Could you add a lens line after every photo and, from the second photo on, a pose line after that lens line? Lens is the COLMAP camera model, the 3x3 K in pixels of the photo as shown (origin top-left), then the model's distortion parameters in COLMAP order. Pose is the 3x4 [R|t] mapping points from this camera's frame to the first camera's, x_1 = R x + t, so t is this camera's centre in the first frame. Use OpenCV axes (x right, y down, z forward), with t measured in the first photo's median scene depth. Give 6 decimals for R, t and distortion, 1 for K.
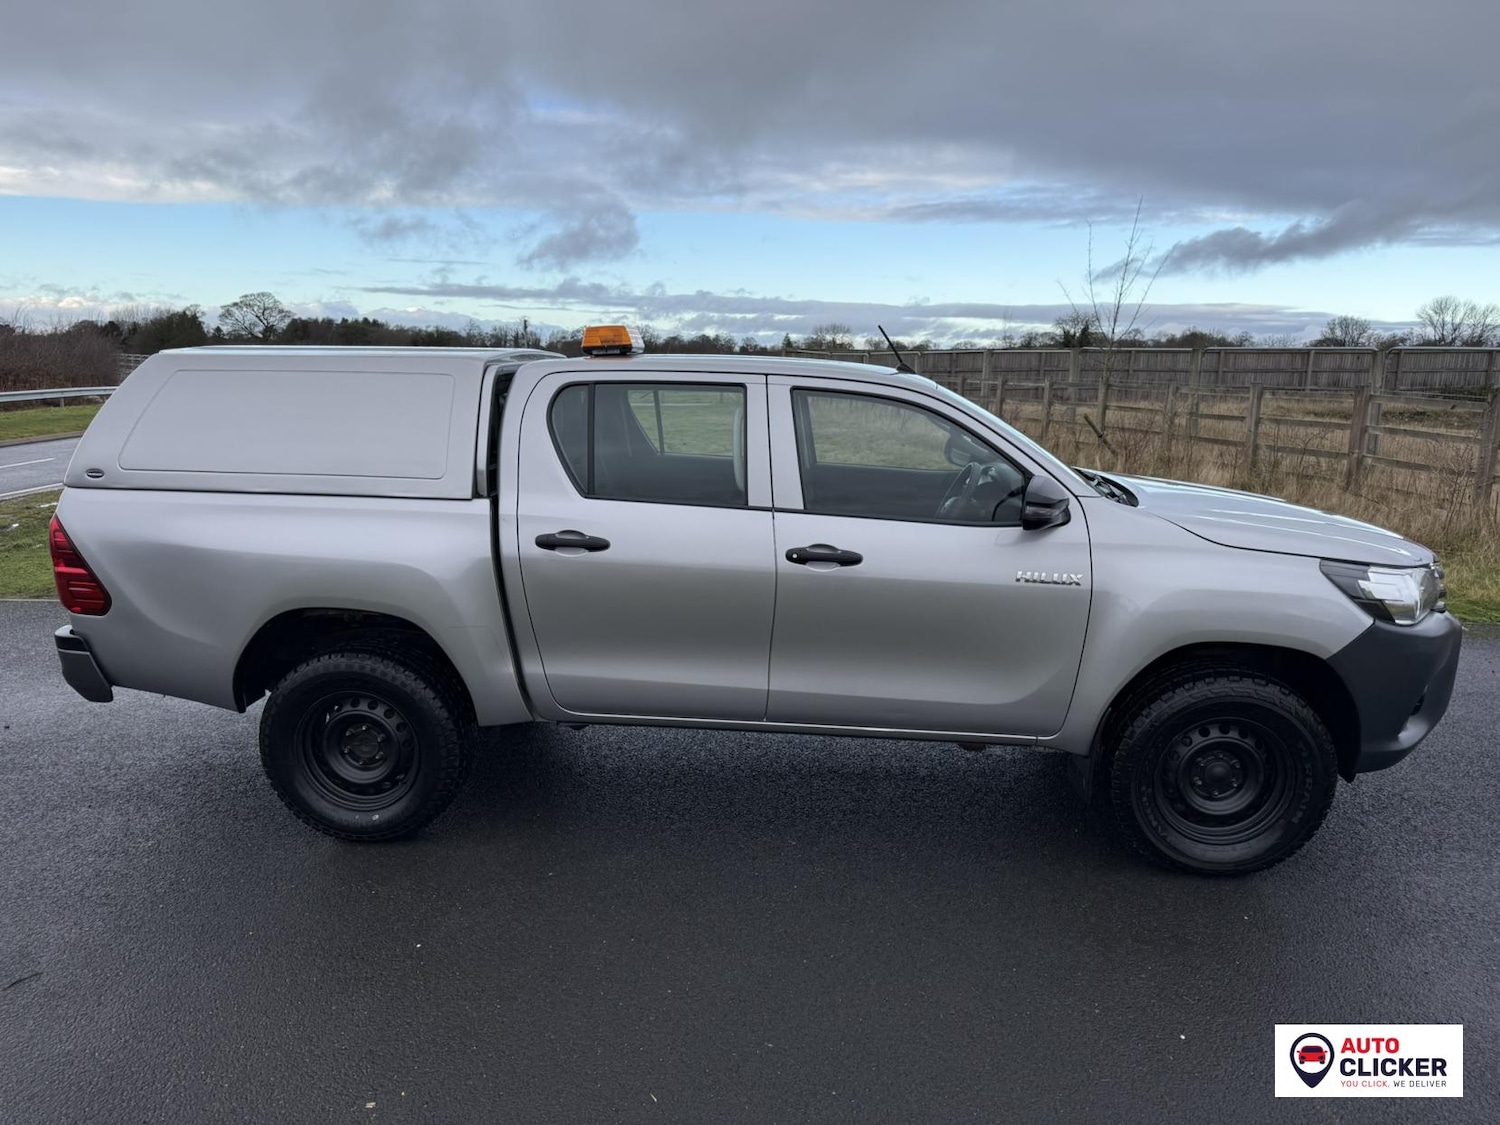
lens RADIAL K [[1071.3, 0, 748.5], [0, 1071.3, 562.0], [0, 0, 1]] dist [0.055963, -0.070459]
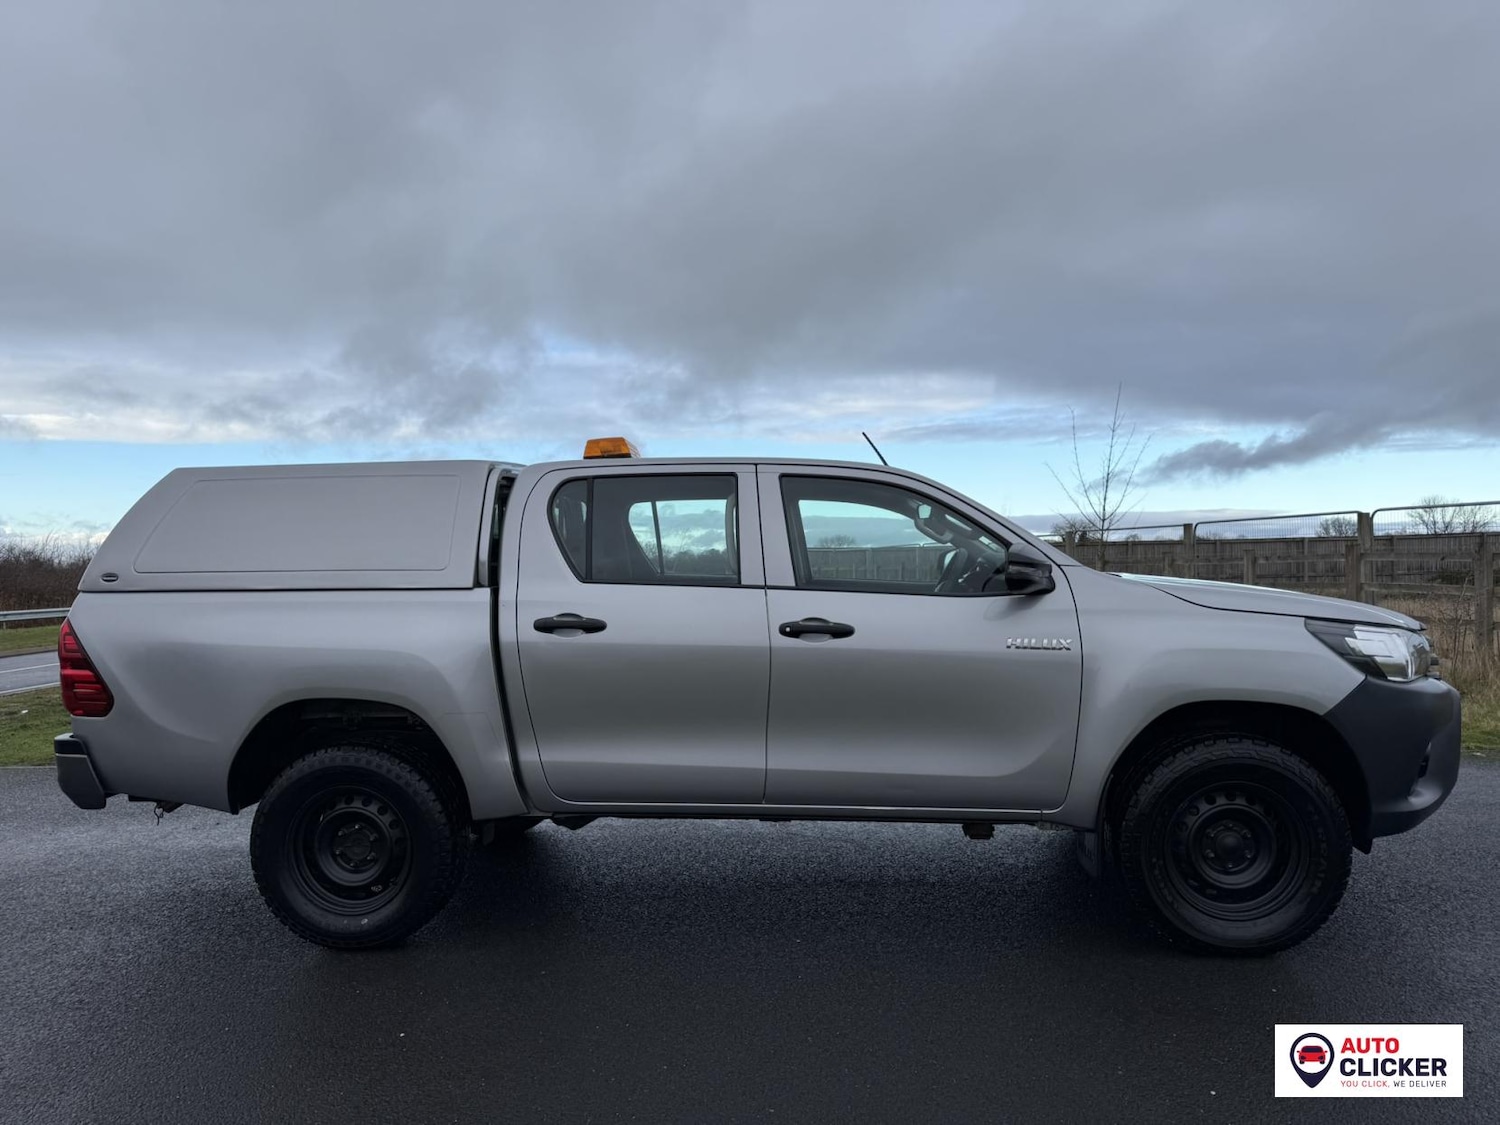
lens RADIAL K [[1063.9, 0, 750.0], [0, 1063.9, 562.5], [0, 0, 1]] dist [0.050016, -0.054816]
pose [[0.999663, -0.025455, -0.005177, 0.013401], [0.023877, 0.978934, -0.202774, 0.126908], [0.010229, 0.202582, 0.979212, -0.002757]]
